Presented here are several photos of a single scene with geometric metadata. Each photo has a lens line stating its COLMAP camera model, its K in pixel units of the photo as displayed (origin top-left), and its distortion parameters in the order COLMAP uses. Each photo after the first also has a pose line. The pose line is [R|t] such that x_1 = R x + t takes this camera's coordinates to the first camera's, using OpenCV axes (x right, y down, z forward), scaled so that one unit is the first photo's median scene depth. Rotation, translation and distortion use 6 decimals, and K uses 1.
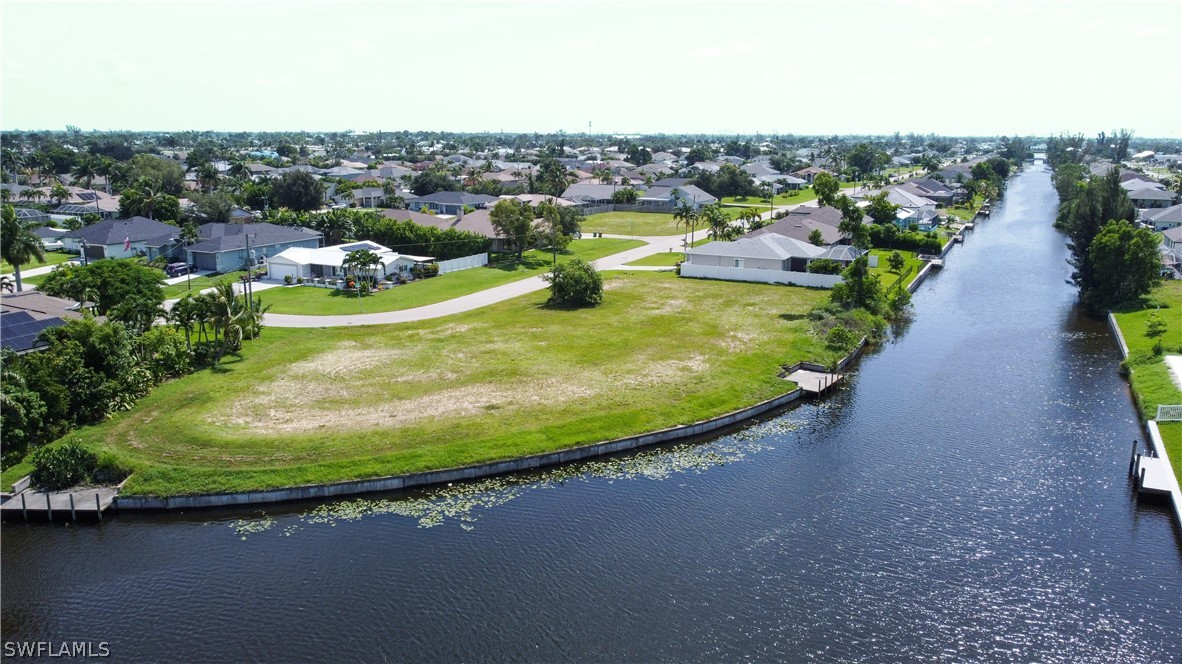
lens RADIAL K [[890.9, 0, 591.0], [0, 890.9, 332.0], [0, 0, 1]] dist [-0.011237, -0.005253]
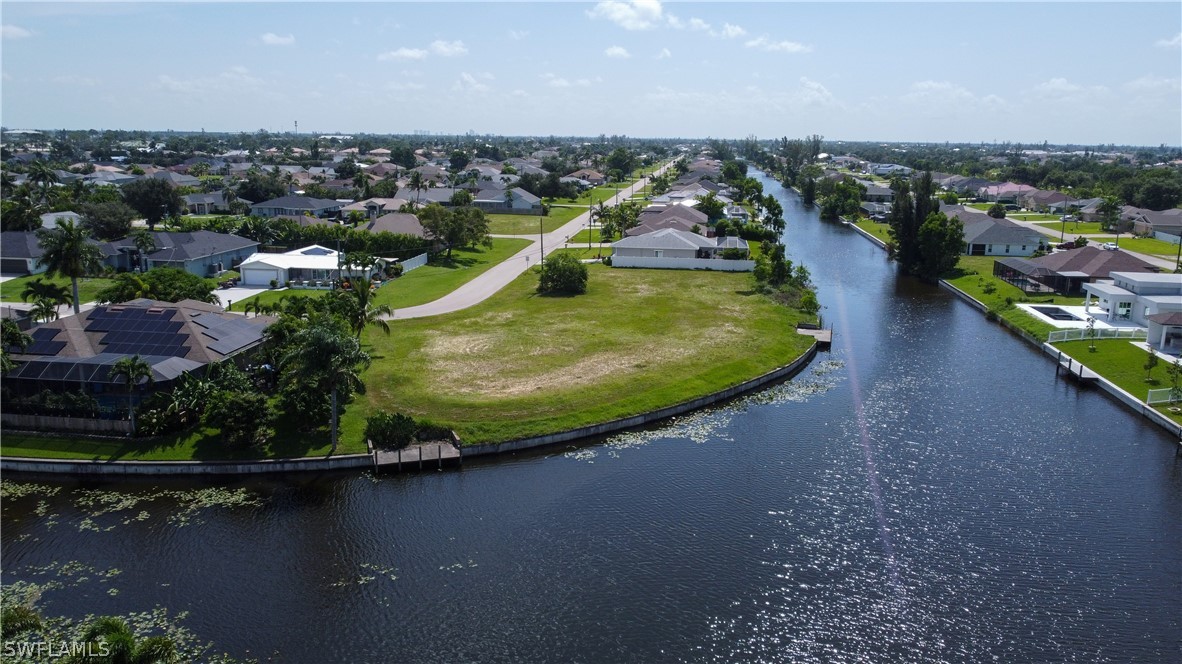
lens RADIAL K [[890.9, 0, 591.0], [0, 890.9, 332.0], [0, 0, 1]] dist [-0.011237, -0.005253]
pose [[0.945927, -0.061700, 0.318456, -0.576478], [0.061779, 0.998041, 0.009862, 0.018374], [-0.318441, 0.010345, 0.947886, -0.188319]]
